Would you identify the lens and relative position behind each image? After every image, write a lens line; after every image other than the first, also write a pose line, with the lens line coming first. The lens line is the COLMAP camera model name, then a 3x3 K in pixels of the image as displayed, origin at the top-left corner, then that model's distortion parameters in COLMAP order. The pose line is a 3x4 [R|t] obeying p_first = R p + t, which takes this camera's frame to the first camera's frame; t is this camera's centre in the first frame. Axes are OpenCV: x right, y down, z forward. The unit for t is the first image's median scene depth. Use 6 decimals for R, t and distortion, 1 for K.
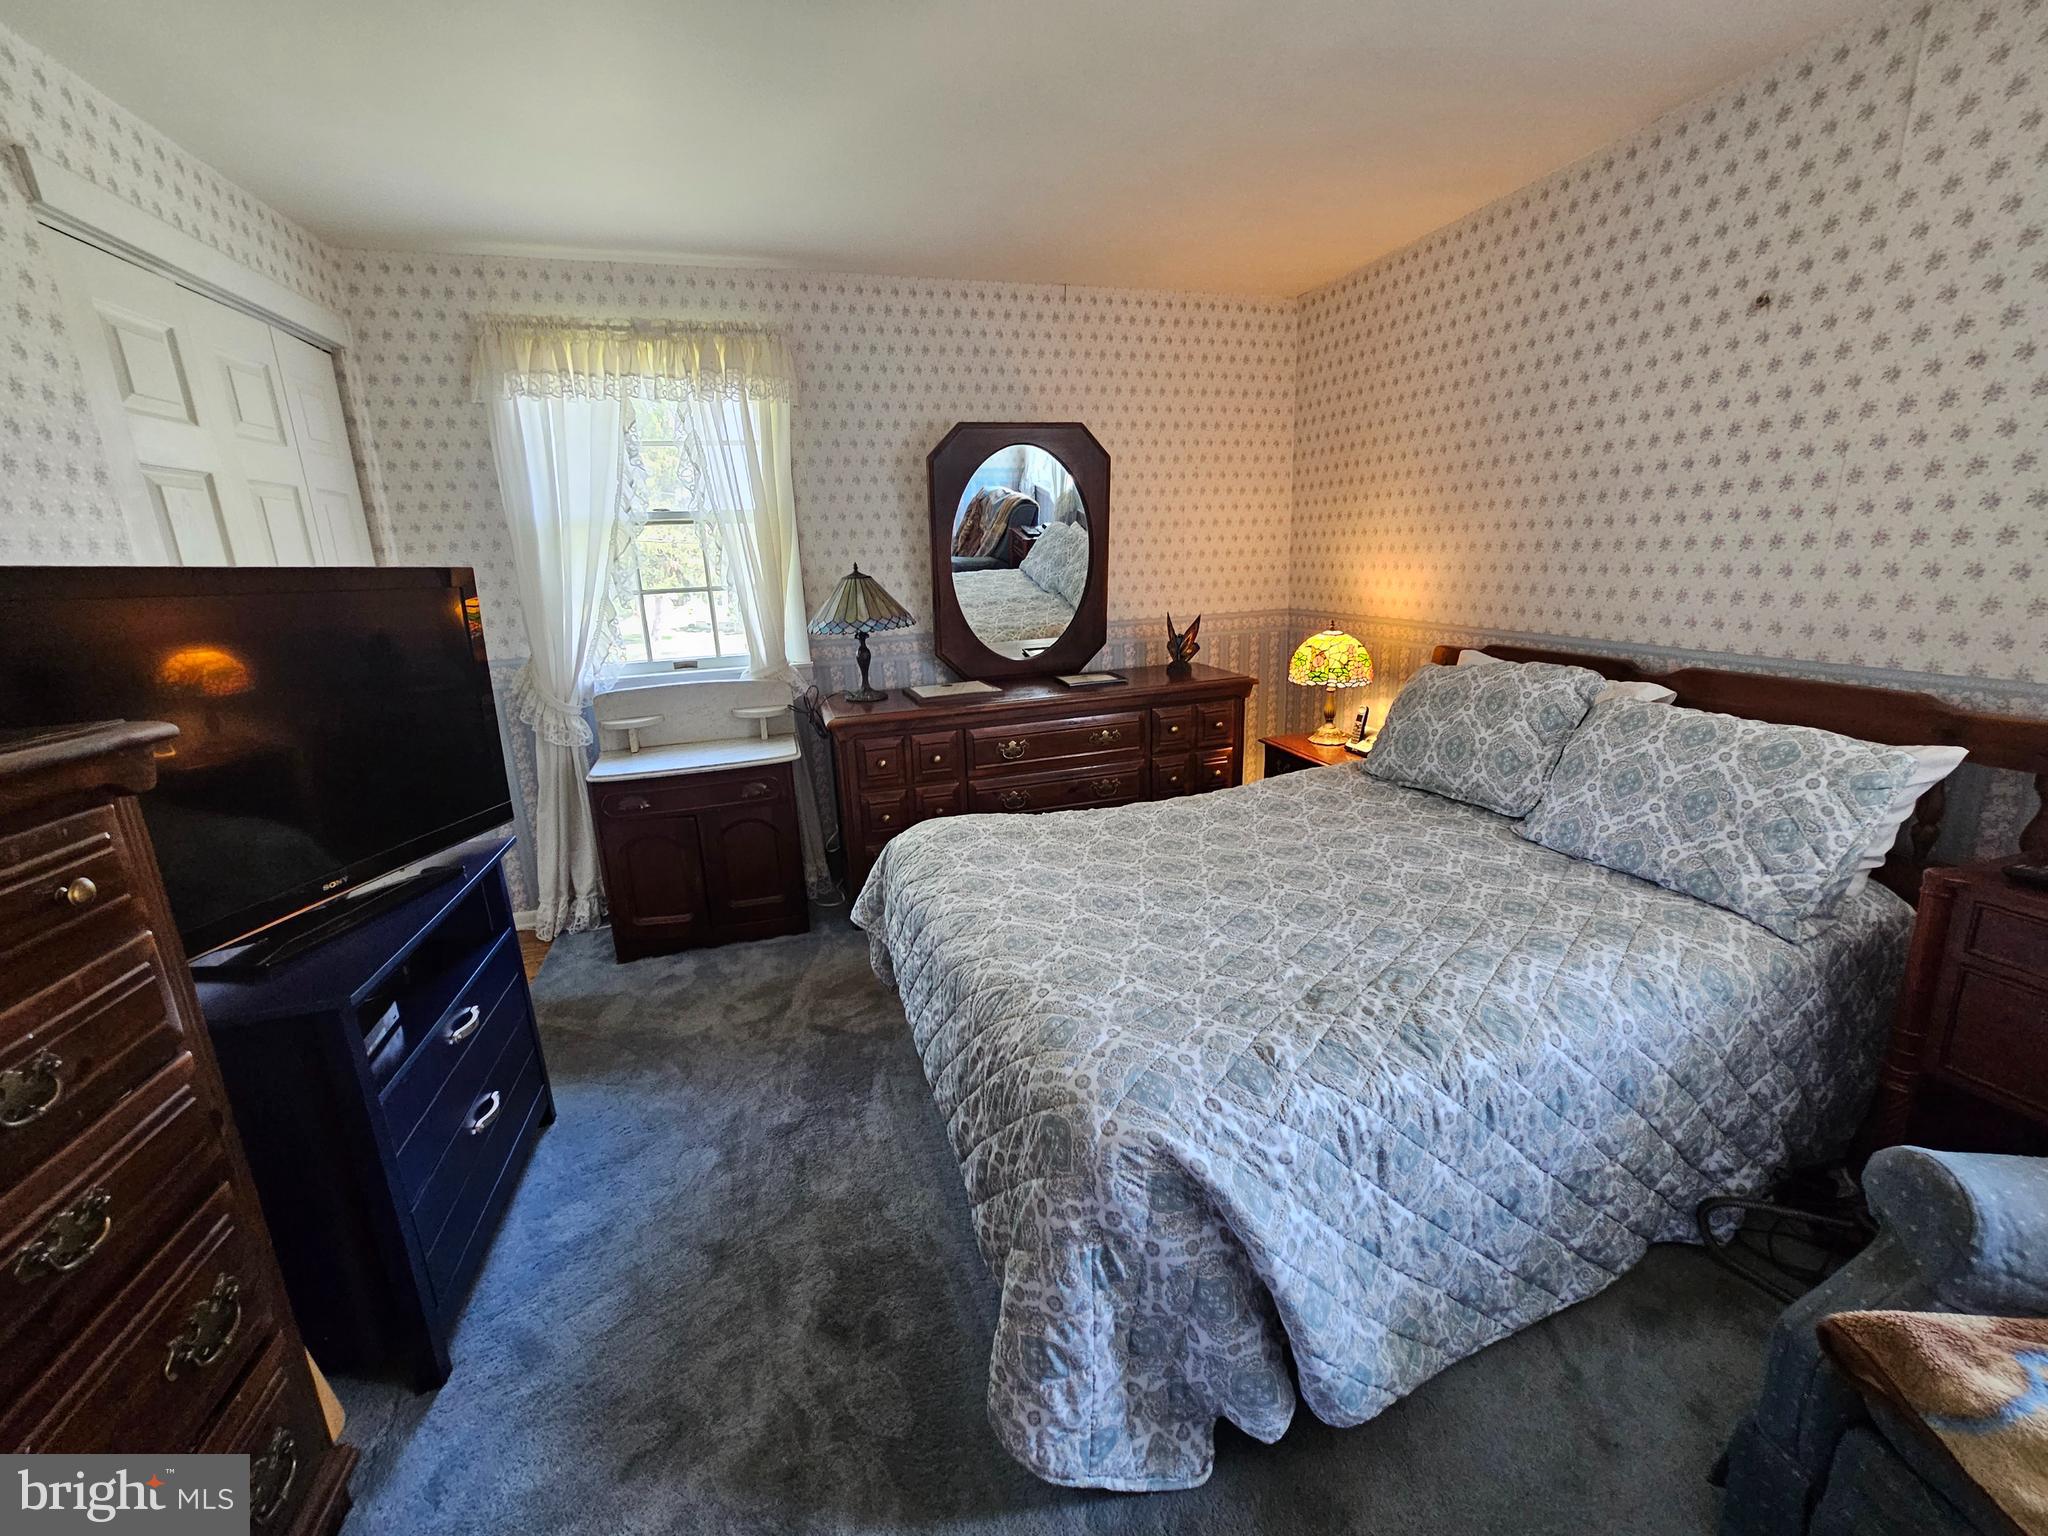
lens RADIAL K [[839.9, 0, 1033.9], [0, 839.9, 751.0], [0, 0, 1]] dist [-0.001253, 0.000597]
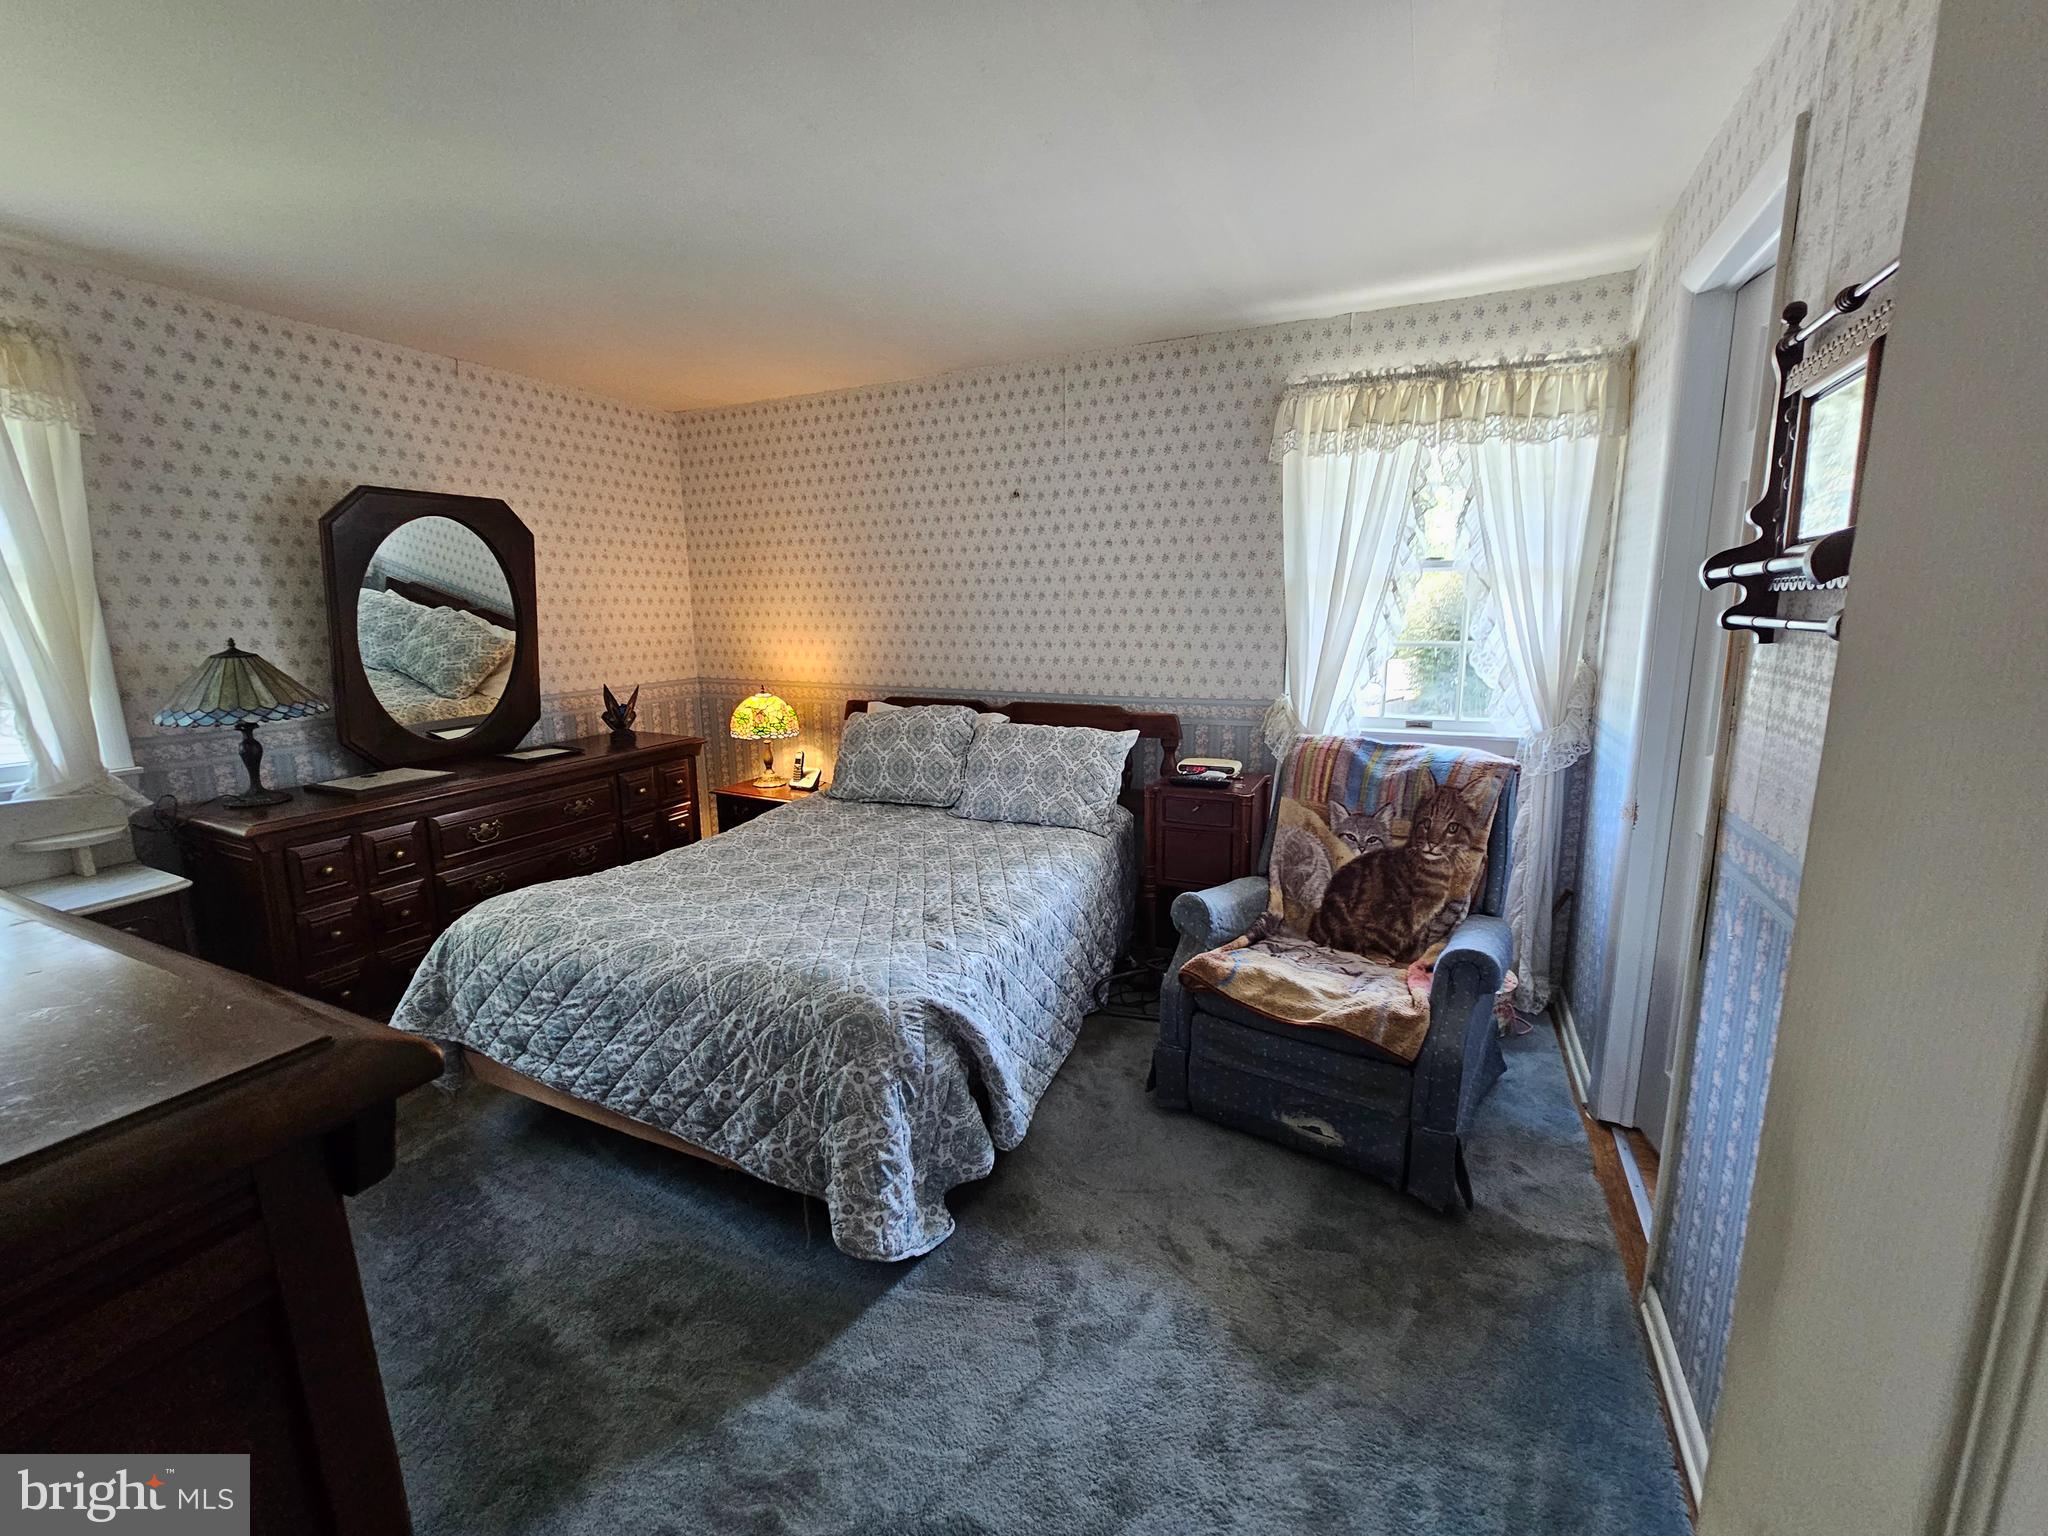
lens RADIAL K [[839.9, 0, 1033.9], [0, 839.9, 751.0], [0, 0, 1]] dist [-0.001253, 0.000597]
pose [[0.672954, -0.096784, 0.733325, -0.441165], [0.157074, 0.987490, -0.013814, 0.027346], [-0.722814, 0.124482, 0.679738, -0.157545]]
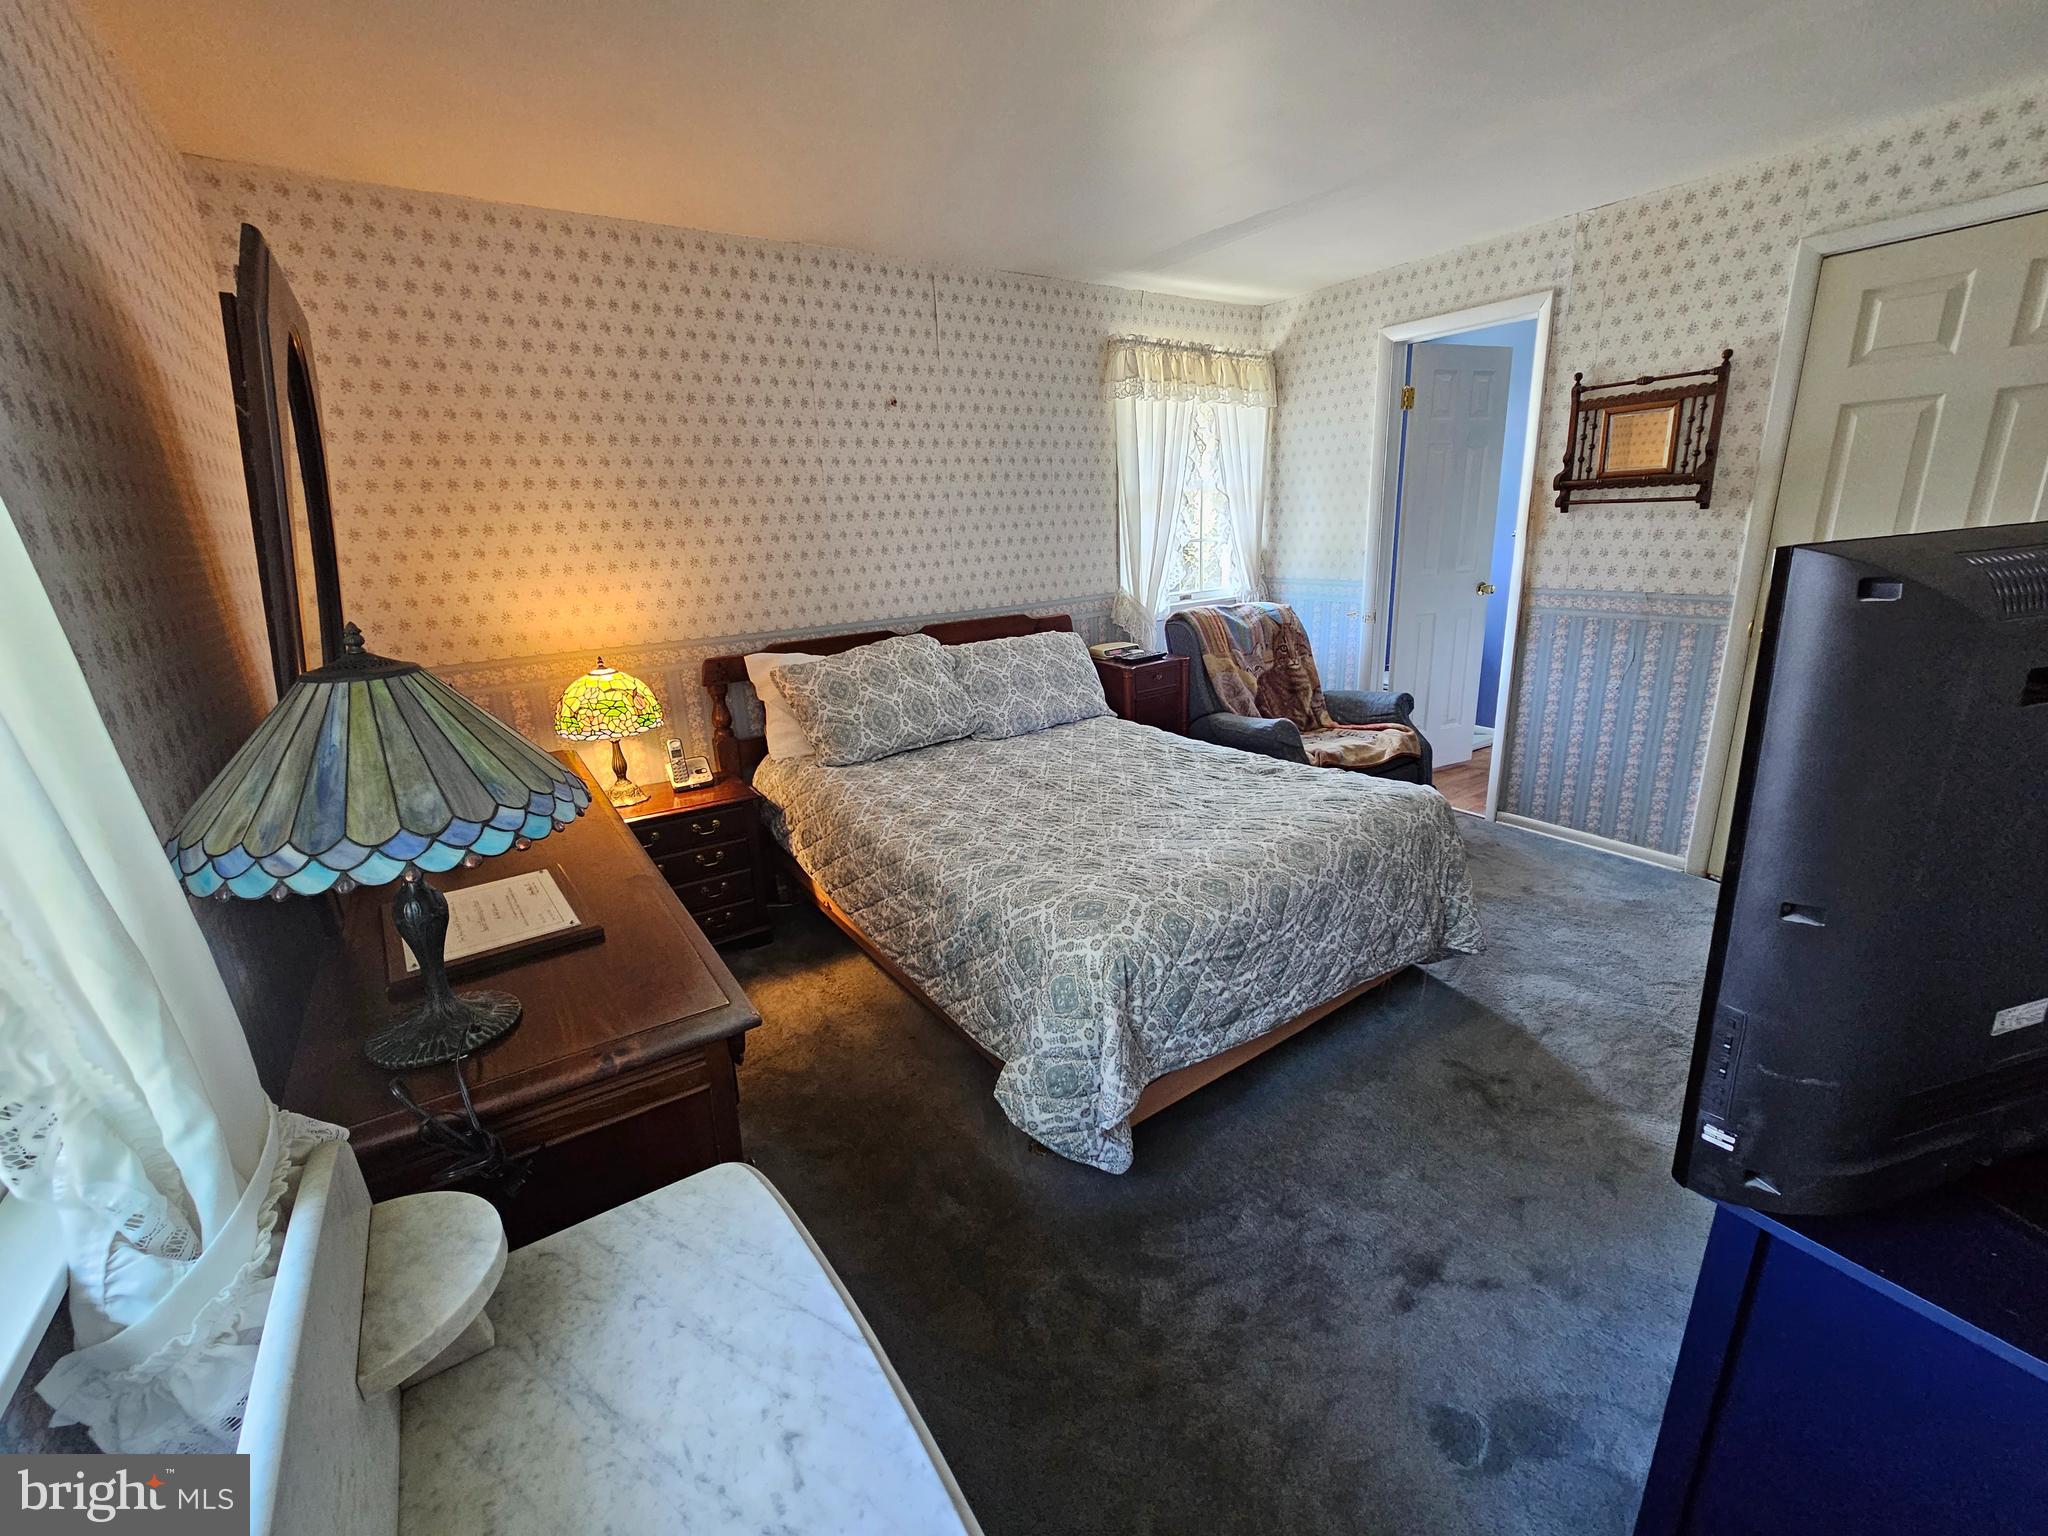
lens RADIAL K [[839.9, 0, 1033.9], [0, 839.9, 751.0], [0, 0, 1]] dist [-0.001253, 0.000597]
pose [[-0.304891, -0.210053, 0.928934, -0.851946], [0.272709, 0.915278, 0.296472, -0.310218], [-0.912508, 0.343720, -0.221777, 1.292467]]
